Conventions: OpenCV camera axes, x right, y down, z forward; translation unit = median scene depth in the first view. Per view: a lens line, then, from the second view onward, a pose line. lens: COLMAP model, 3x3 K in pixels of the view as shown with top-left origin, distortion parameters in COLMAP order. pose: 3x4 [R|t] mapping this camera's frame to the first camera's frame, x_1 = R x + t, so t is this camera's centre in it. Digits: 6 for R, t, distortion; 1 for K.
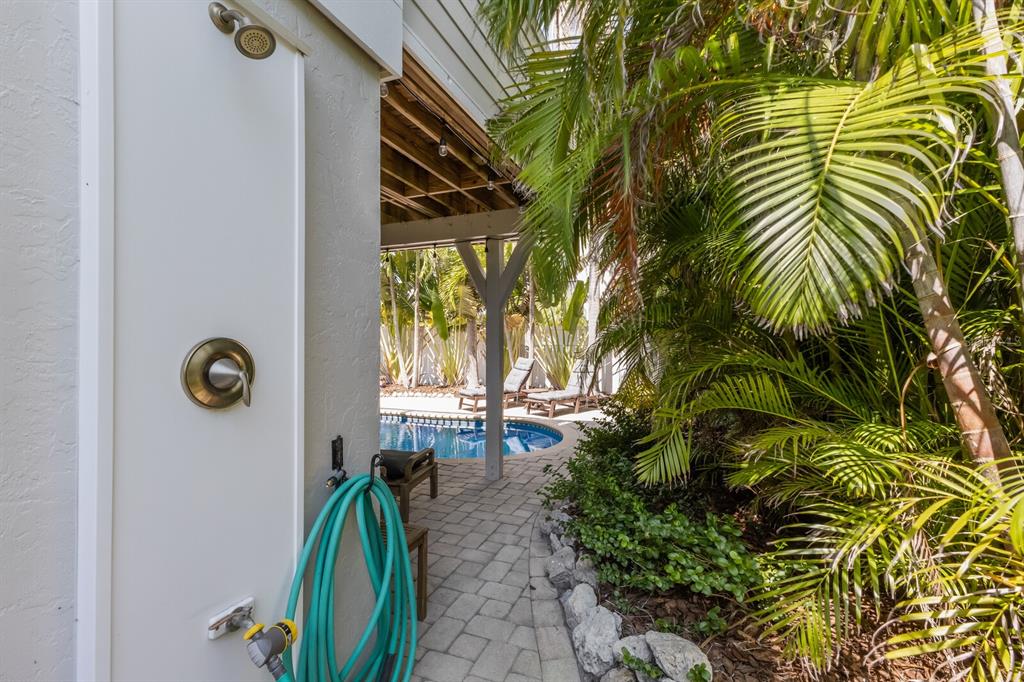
lens RADIAL K [[441.2, 0, 512.0], [0, 441.2, 341.0], [0, 0, 1]] dist [0.023249, 0.000097]
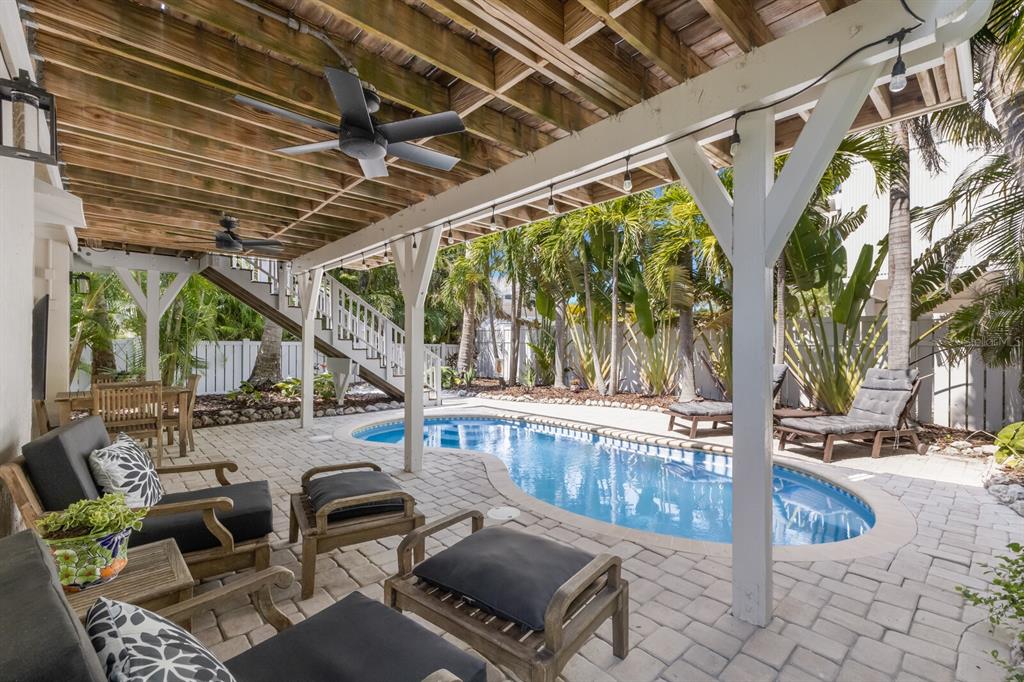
lens RADIAL K [[441.2, 0, 512.0], [0, 441.2, 341.0], [0, 0, 1]] dist [0.023249, 0.000097]
pose [[0.897414, 0.001097, -0.441187, -0.023847], [-0.002682, 0.999992, -0.002968, 0.005963], [0.441180, 0.003847, 0.897410, 0.177039]]
